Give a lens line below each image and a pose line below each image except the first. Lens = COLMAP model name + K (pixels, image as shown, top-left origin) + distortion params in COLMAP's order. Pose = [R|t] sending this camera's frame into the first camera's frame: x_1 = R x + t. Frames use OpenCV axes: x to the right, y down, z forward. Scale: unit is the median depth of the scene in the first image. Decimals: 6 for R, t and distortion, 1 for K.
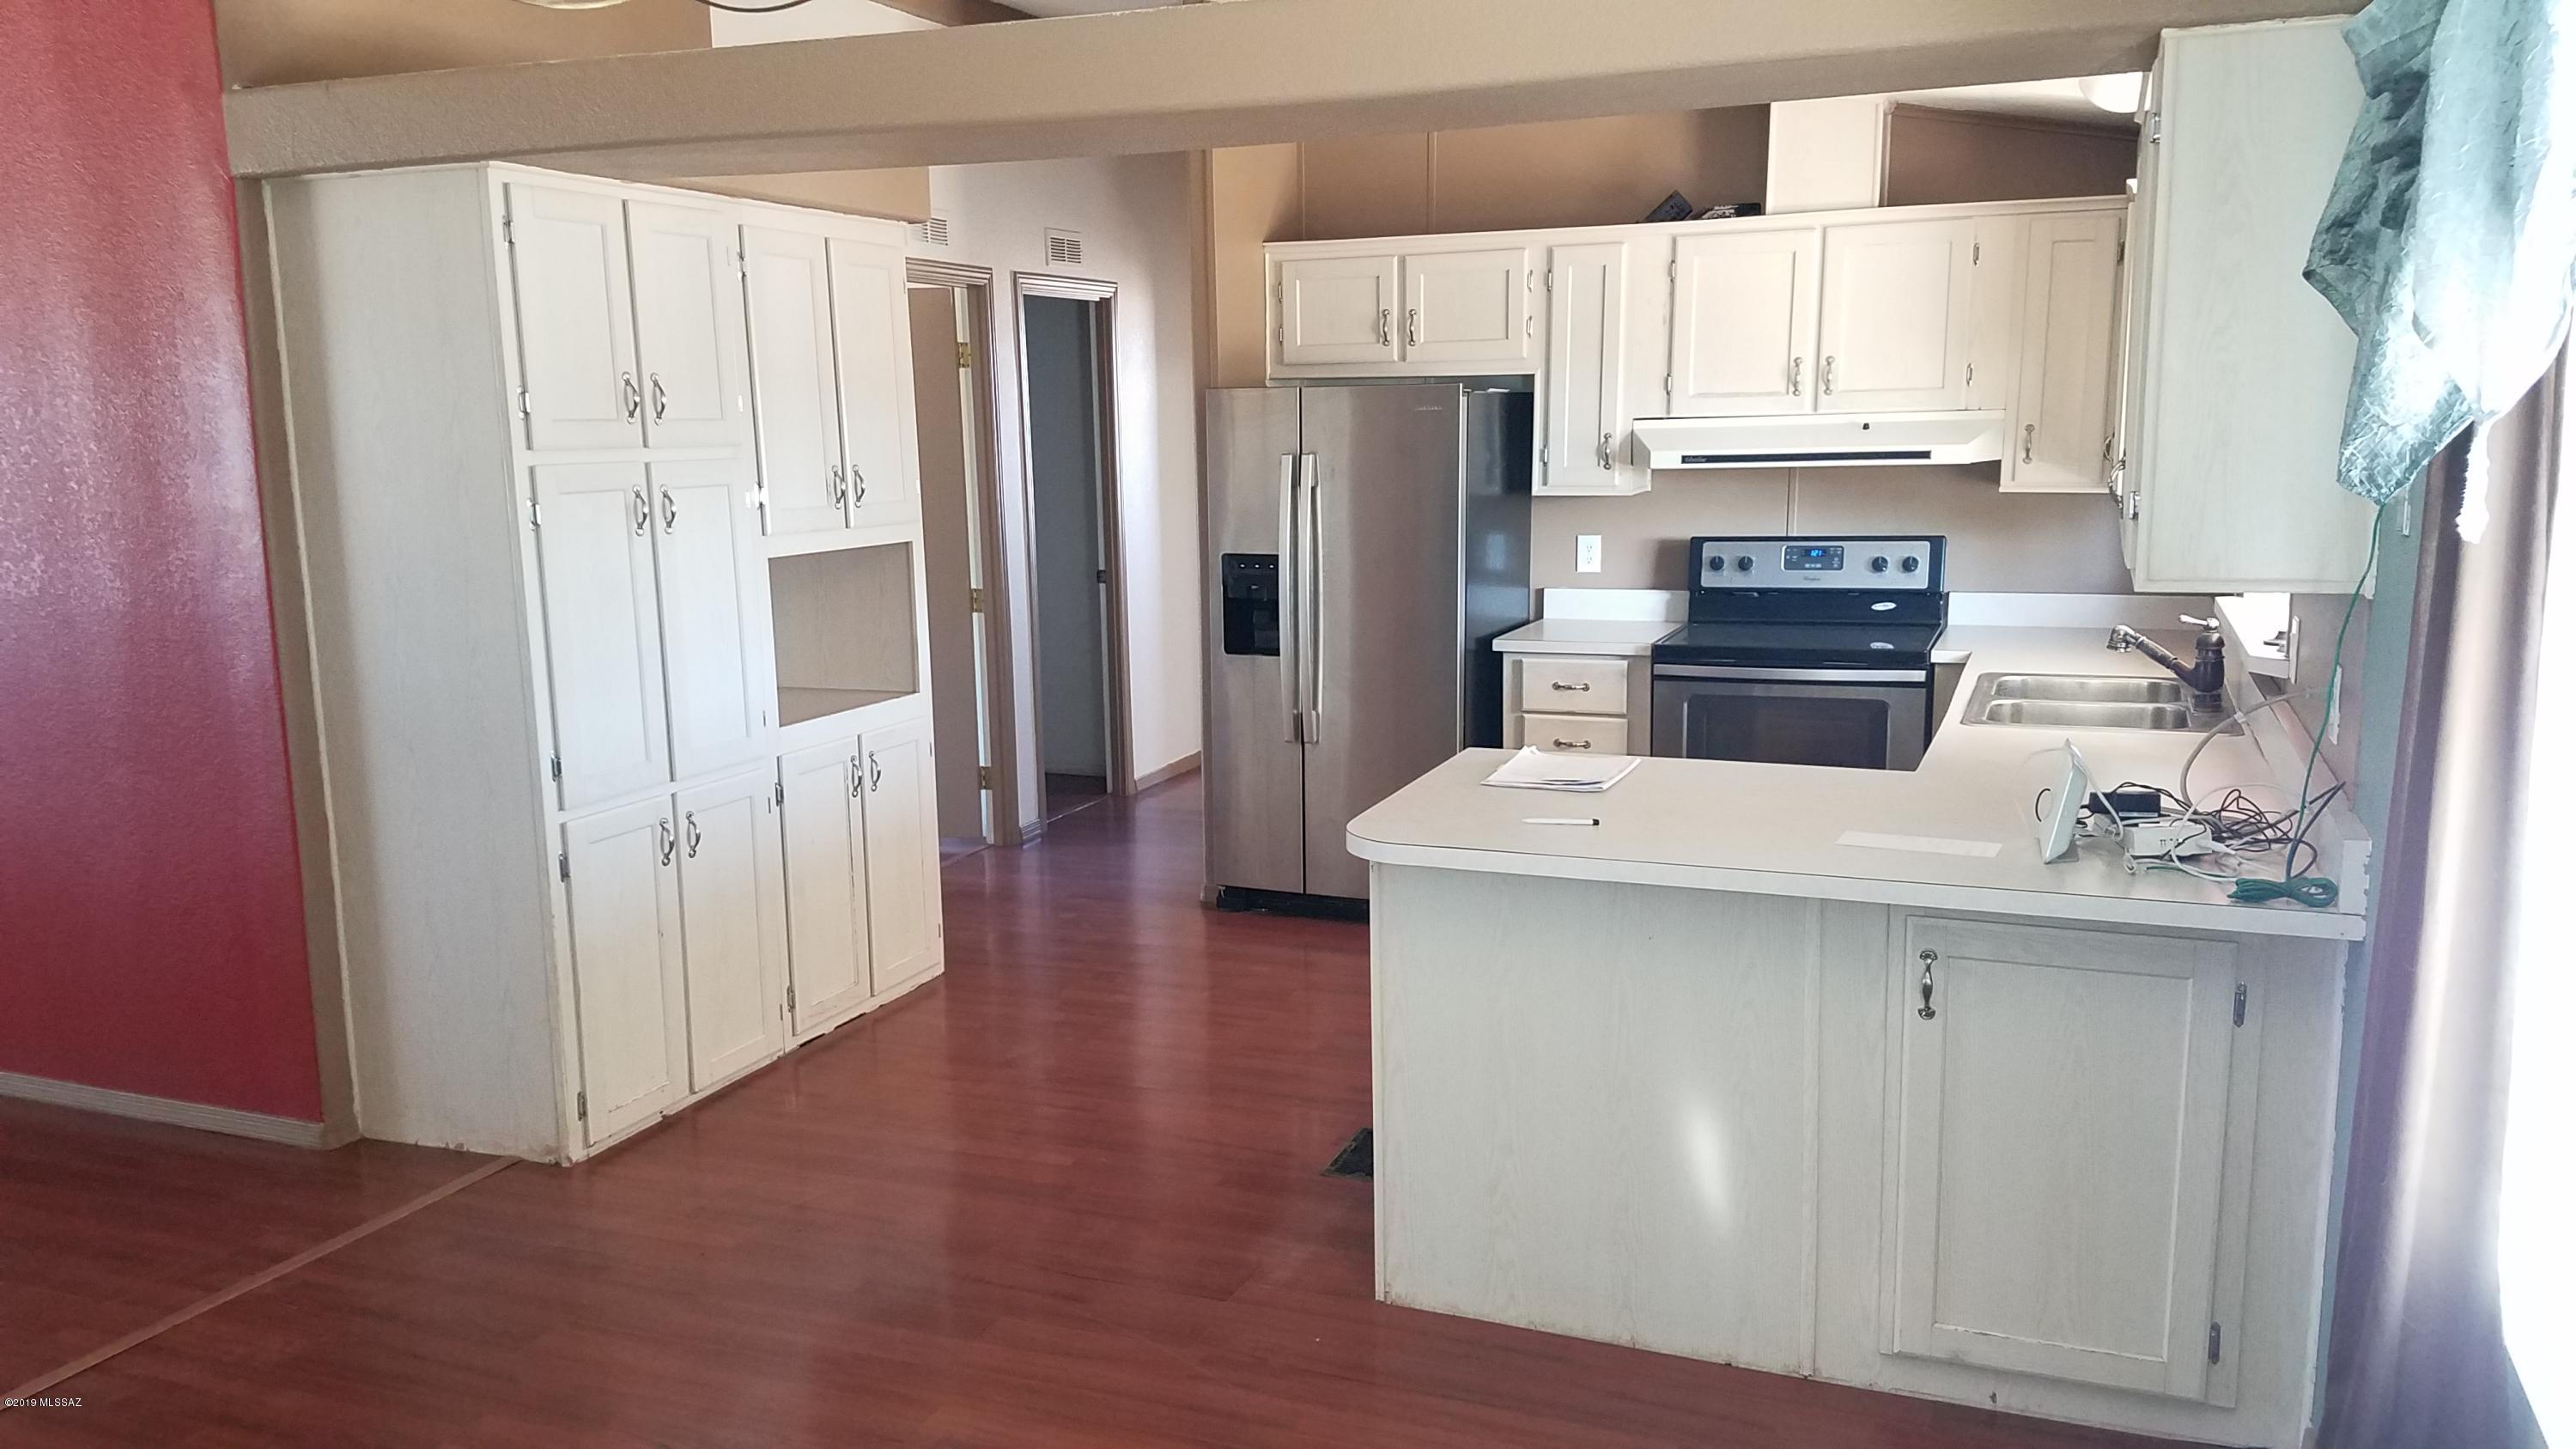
lens RADIAL K [[1939.3, 0, 1274.5], [0, 1939.3, 769.8], [0, 0, 1]] dist [0.307972, -0.578172]
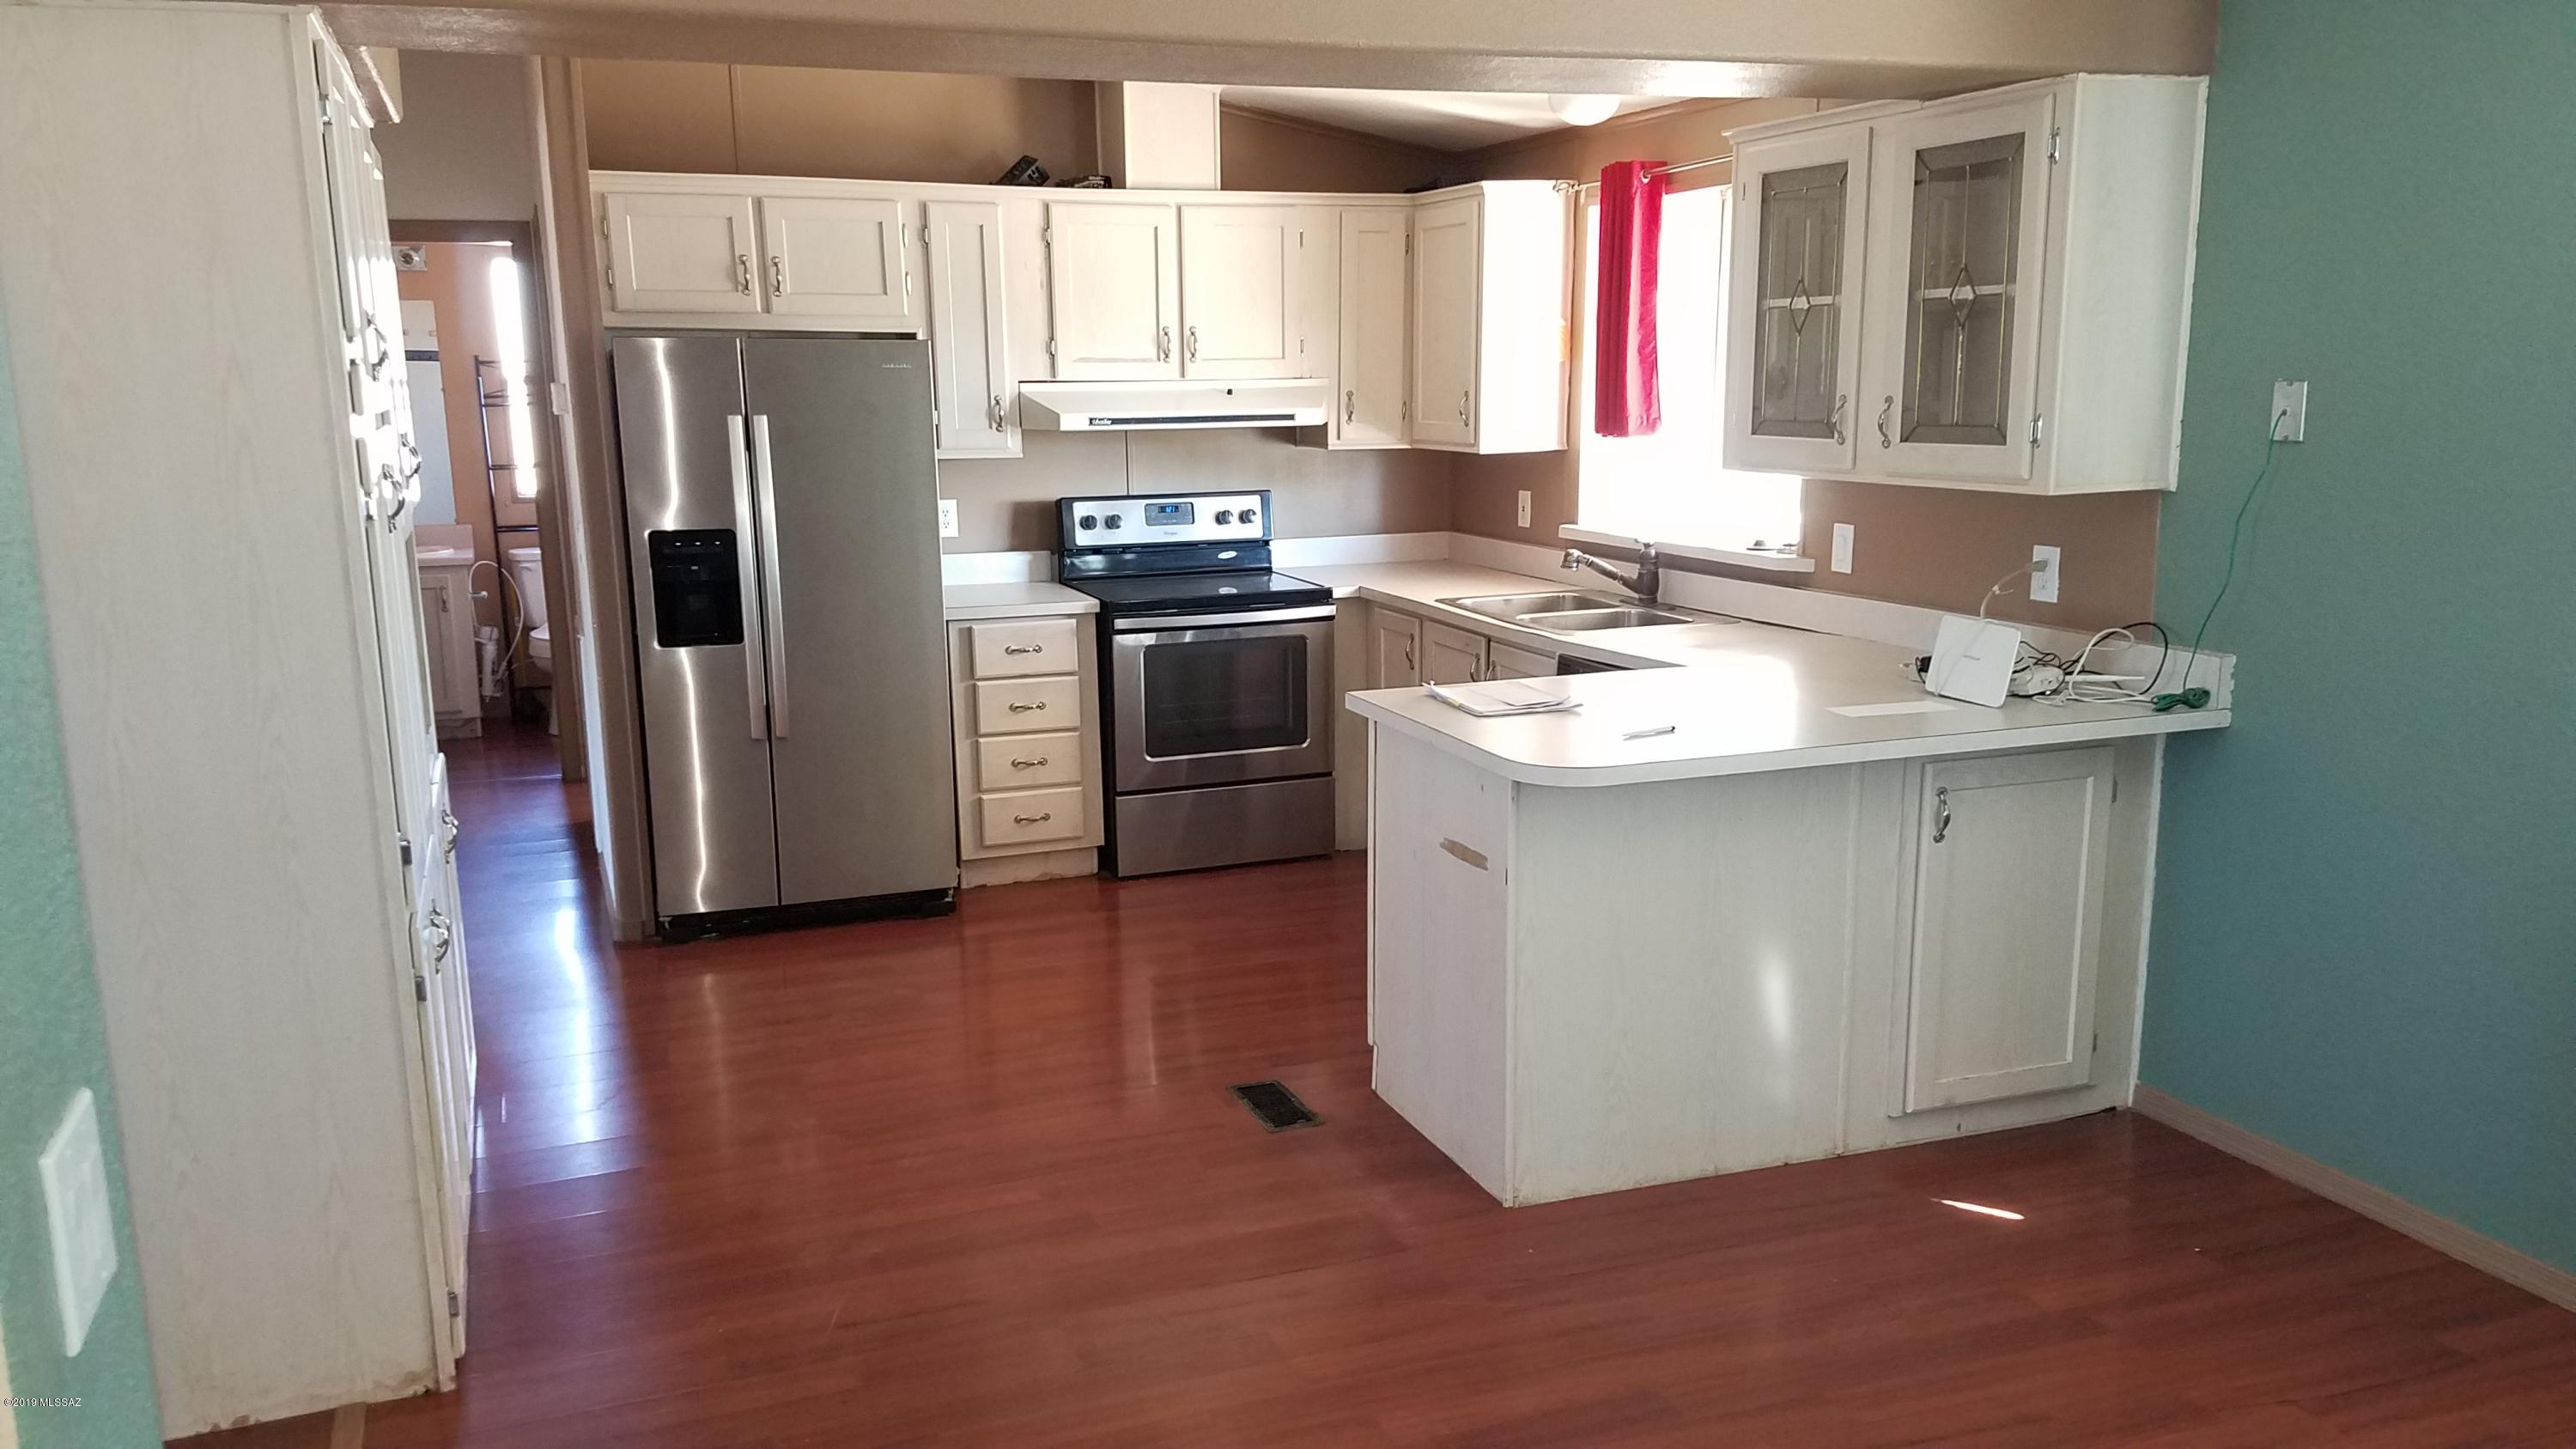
lens RADIAL K [[1939.3, 0, 1274.5], [0, 1939.3, 769.8], [0, 0, 1]] dist [0.307972, -0.578172]
pose [[0.745446, -0.133089, 0.653144, -0.414327], [0.124255, 0.990434, 0.060002, -0.025449], [-0.654882, 0.036428, 0.754853, 0.163222]]
